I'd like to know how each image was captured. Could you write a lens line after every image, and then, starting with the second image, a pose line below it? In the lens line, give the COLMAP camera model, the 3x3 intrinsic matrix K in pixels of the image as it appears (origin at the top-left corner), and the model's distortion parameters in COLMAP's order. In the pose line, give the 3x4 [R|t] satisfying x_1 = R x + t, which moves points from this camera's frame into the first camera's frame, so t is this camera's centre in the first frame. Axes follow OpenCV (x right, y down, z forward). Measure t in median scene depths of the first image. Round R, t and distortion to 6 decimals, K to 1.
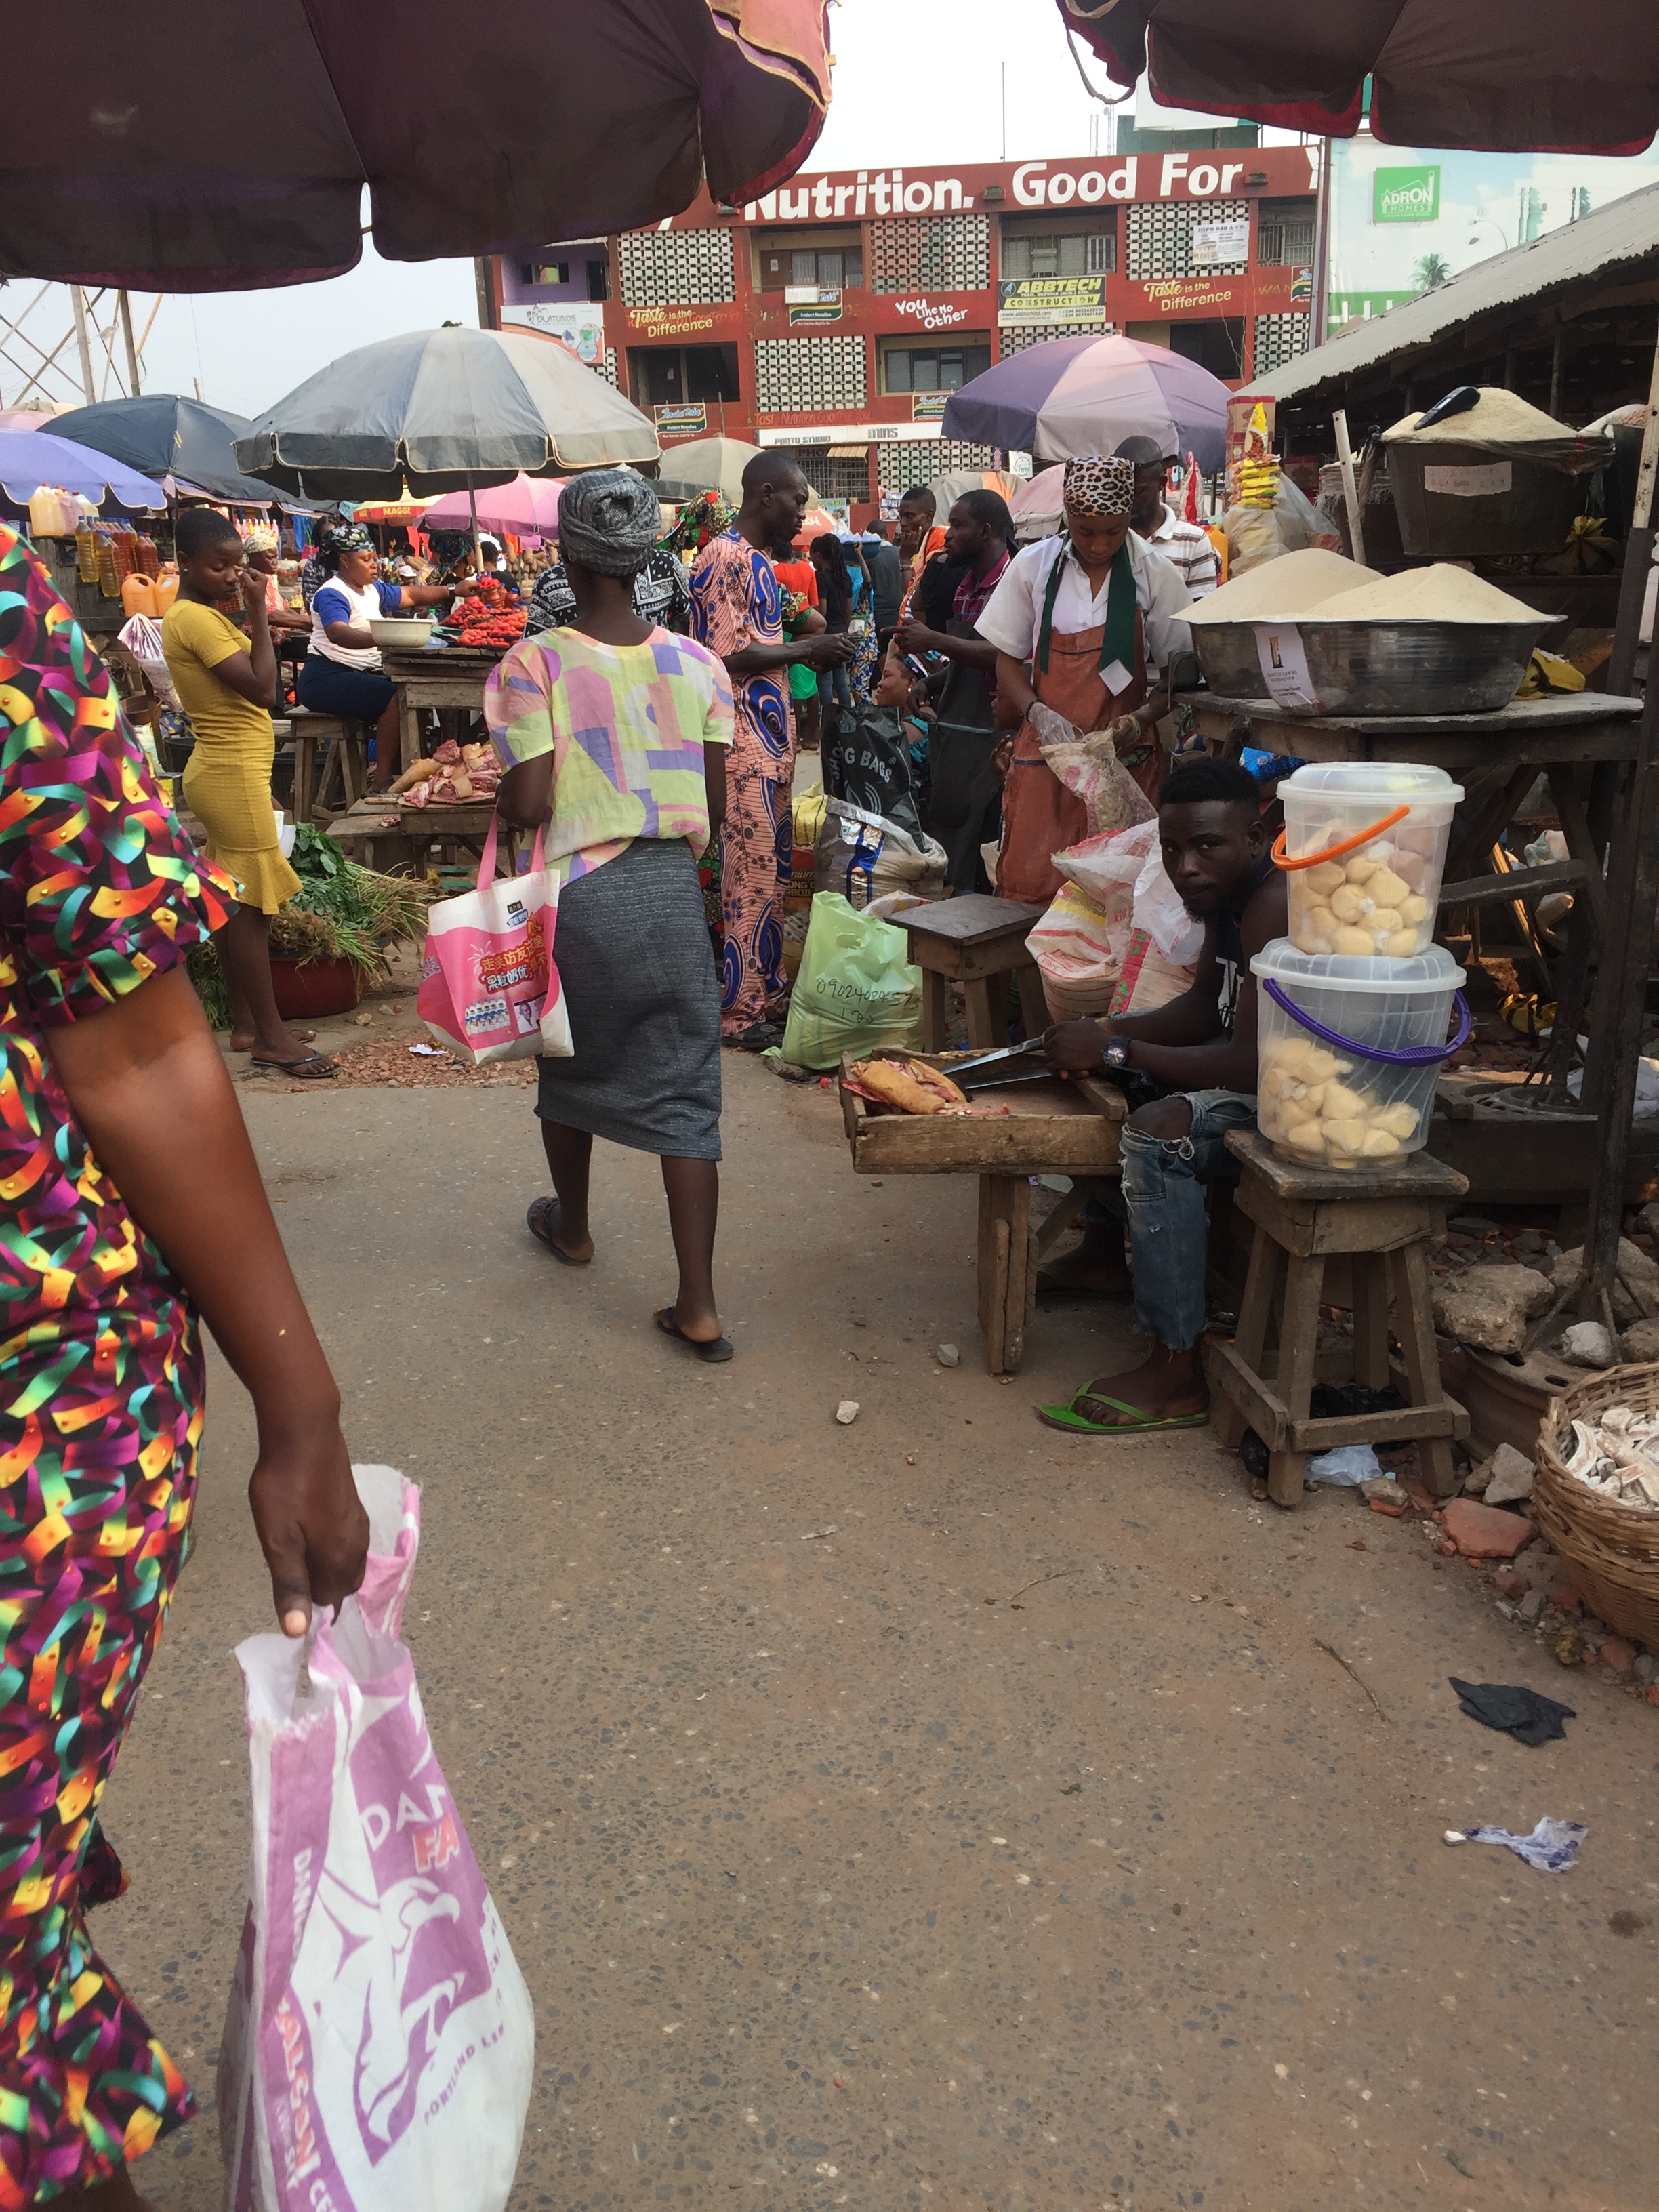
lens RADIAL K [[1819.6, 0, 905.0], [0, 1819.6, 1142.5], [0, 0, 1]] dist [0.085231, -0.117151]
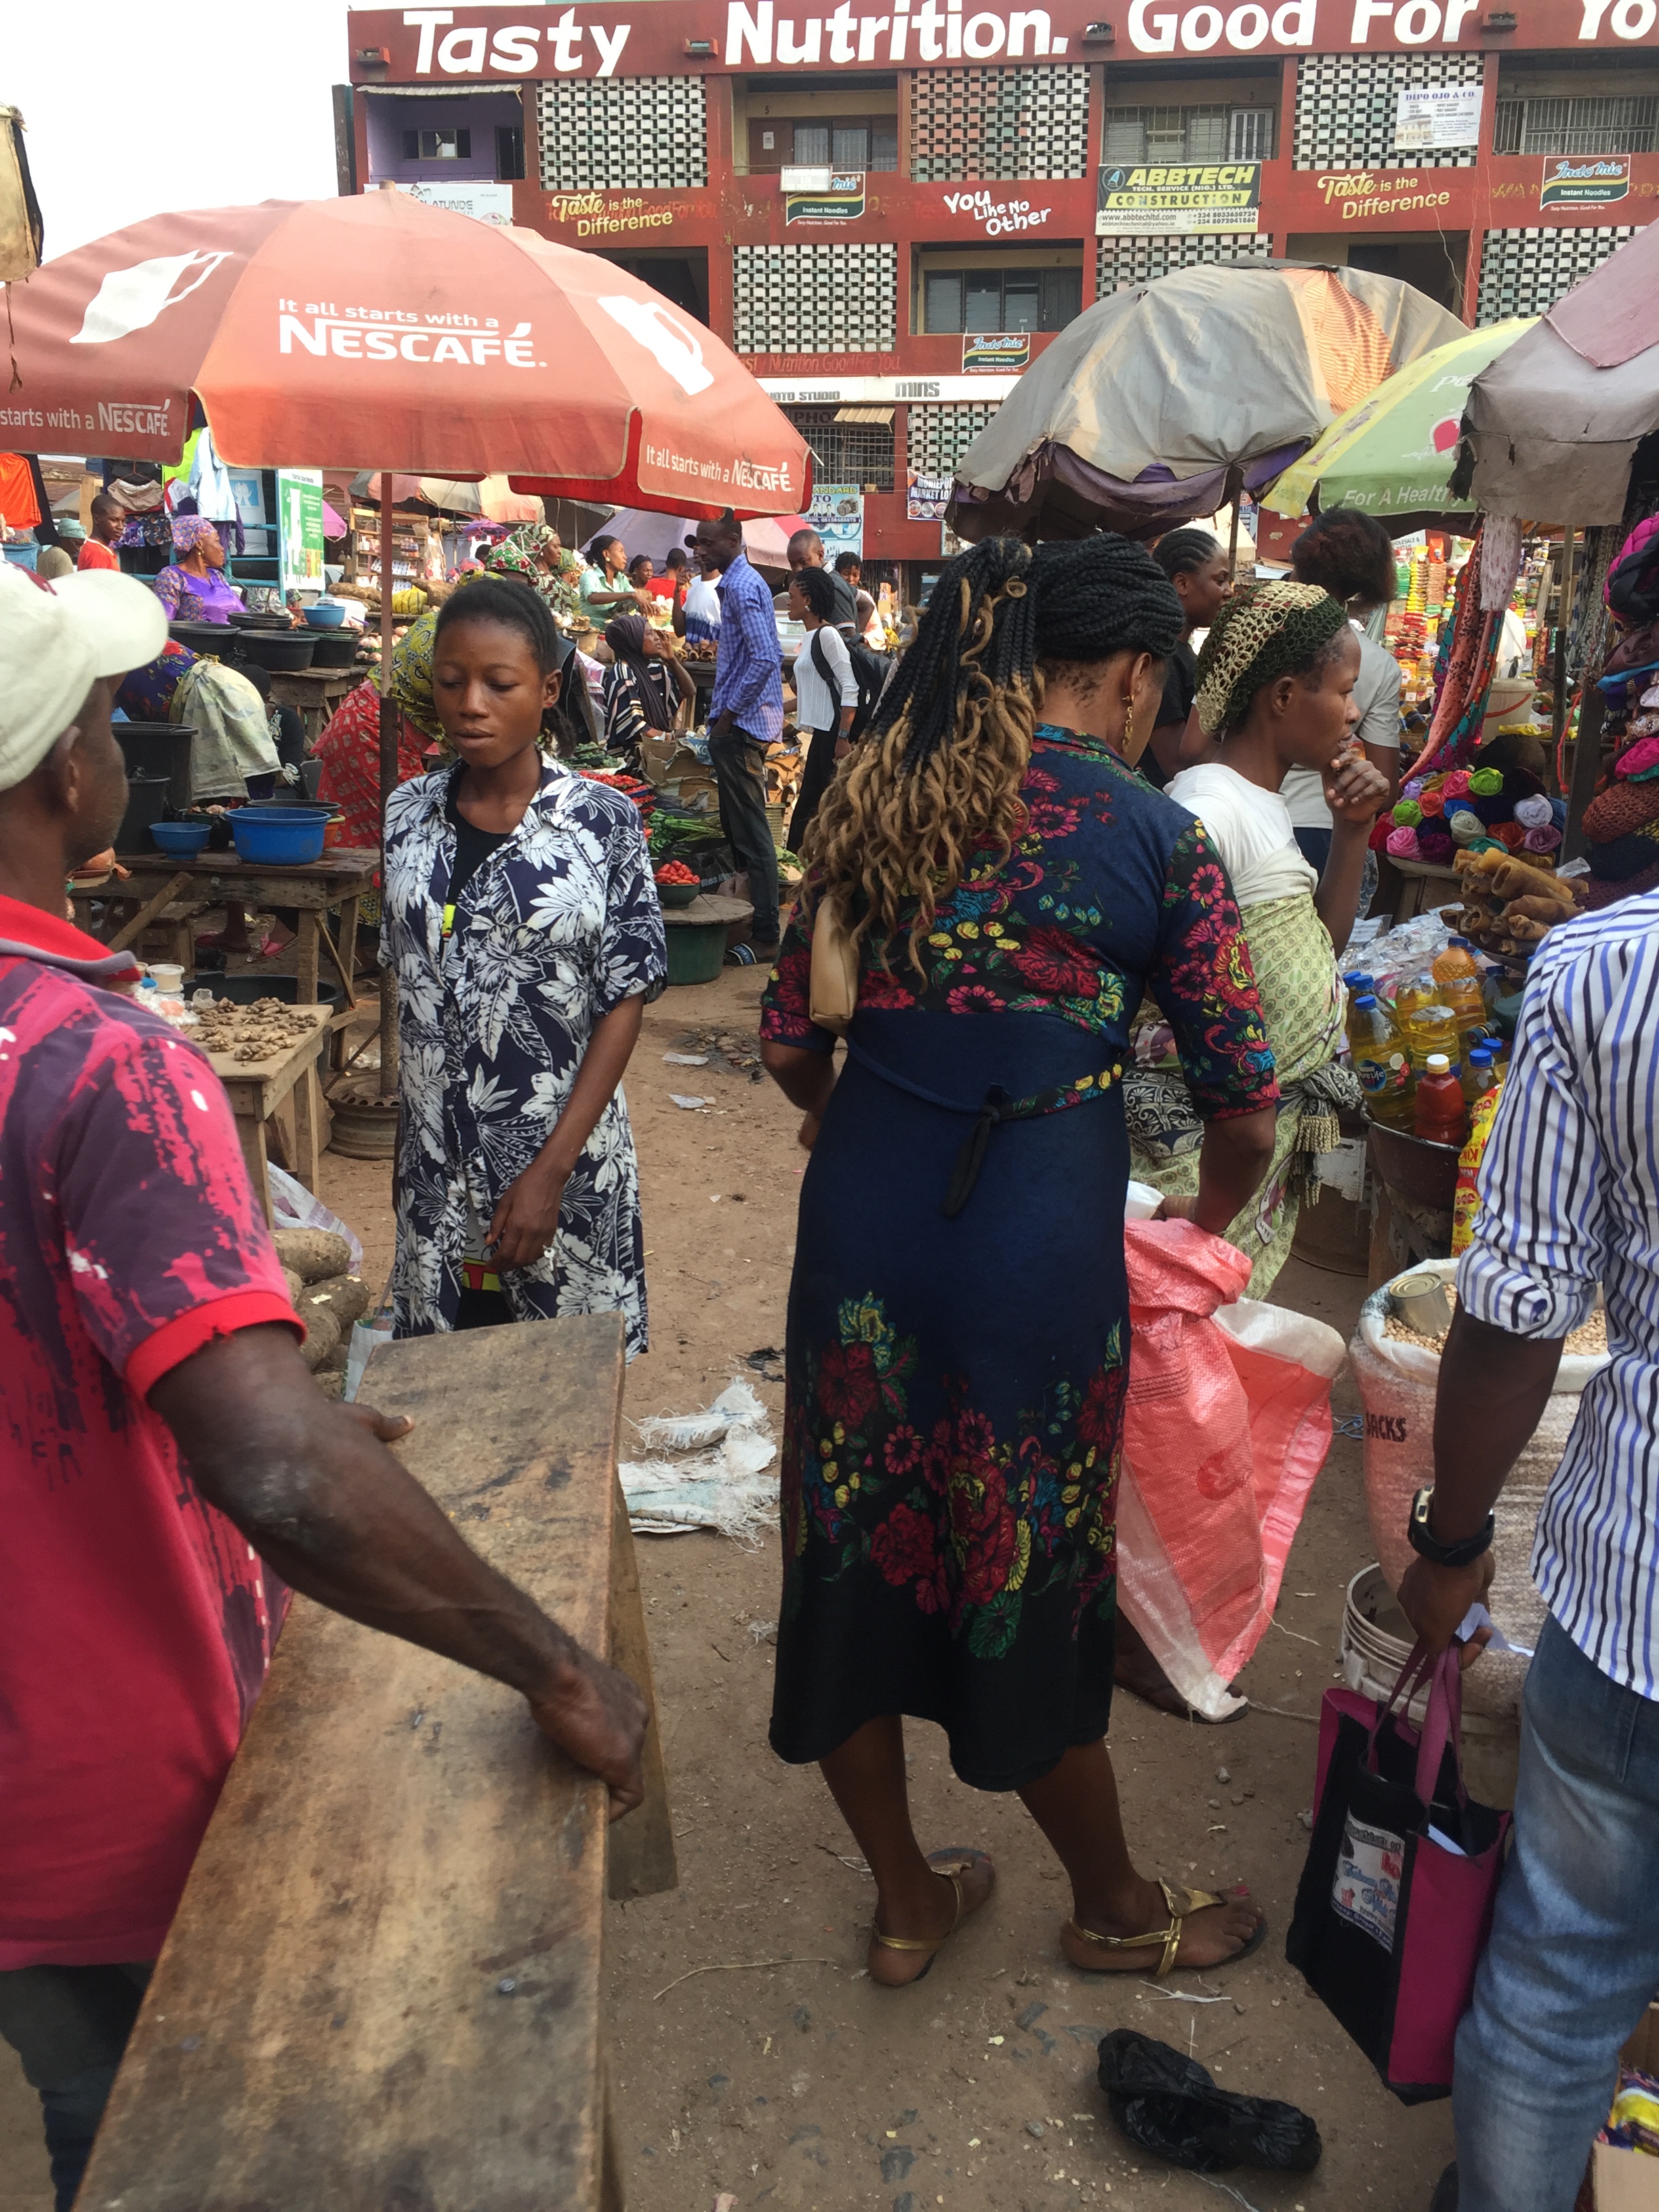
lens RADIAL K [[1819.6, 0, 894.8], [0, 1819.6, 1155.5], [0, 0, 1]] dist [0.085231, -0.117151]
pose [[0.999199, 0.039670, -0.005346, -0.005538], [-0.039759, 0.999051, -0.017770, -0.093153], [0.004636, 0.017968, 0.999828, 0.333563]]
